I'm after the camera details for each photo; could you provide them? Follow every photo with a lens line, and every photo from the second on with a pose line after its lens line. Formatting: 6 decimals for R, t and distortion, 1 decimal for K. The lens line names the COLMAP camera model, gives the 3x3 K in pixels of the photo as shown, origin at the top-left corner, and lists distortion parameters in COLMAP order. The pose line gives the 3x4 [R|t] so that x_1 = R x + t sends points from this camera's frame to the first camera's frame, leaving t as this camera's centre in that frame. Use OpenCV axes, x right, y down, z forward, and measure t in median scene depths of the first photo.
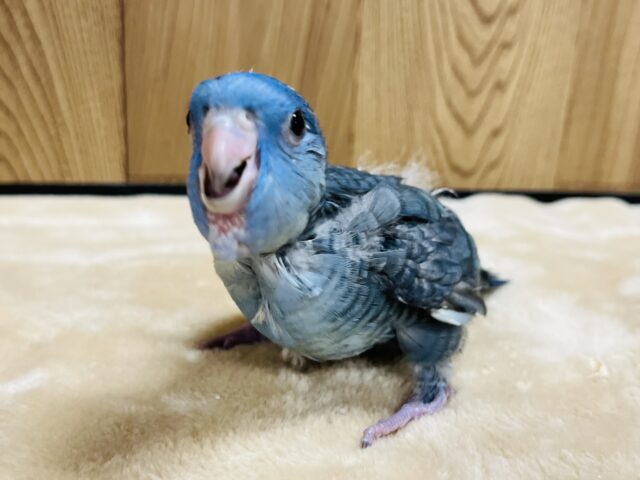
lens RADIAL K [[758.7, 0, 320.0], [0, 758.7, 240.0], [0, 0, 1]] dist [0.124003, -0.366790]
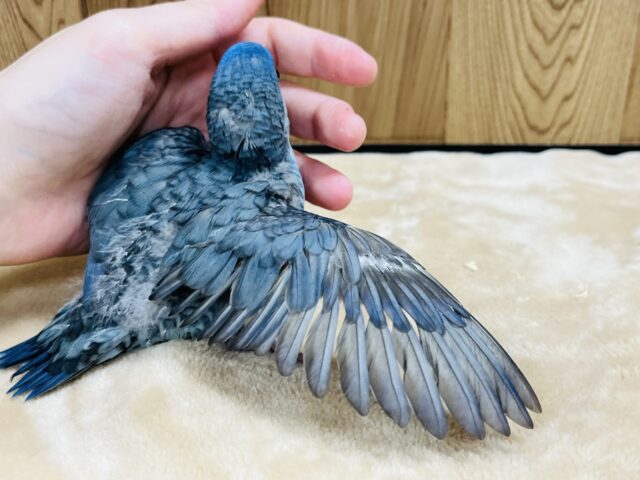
lens RADIAL K [[763.6, 0, 313.5], [0, 763.6, 239.4], [0, 0, 1]] dist [0.118860, -0.424780]
pose [[0.975437, 0.019363, -0.219425, 0.112968], [0.005605, 0.993625, 0.112598, -0.058699], [0.220206, -0.111062, 0.969110, -0.307839]]
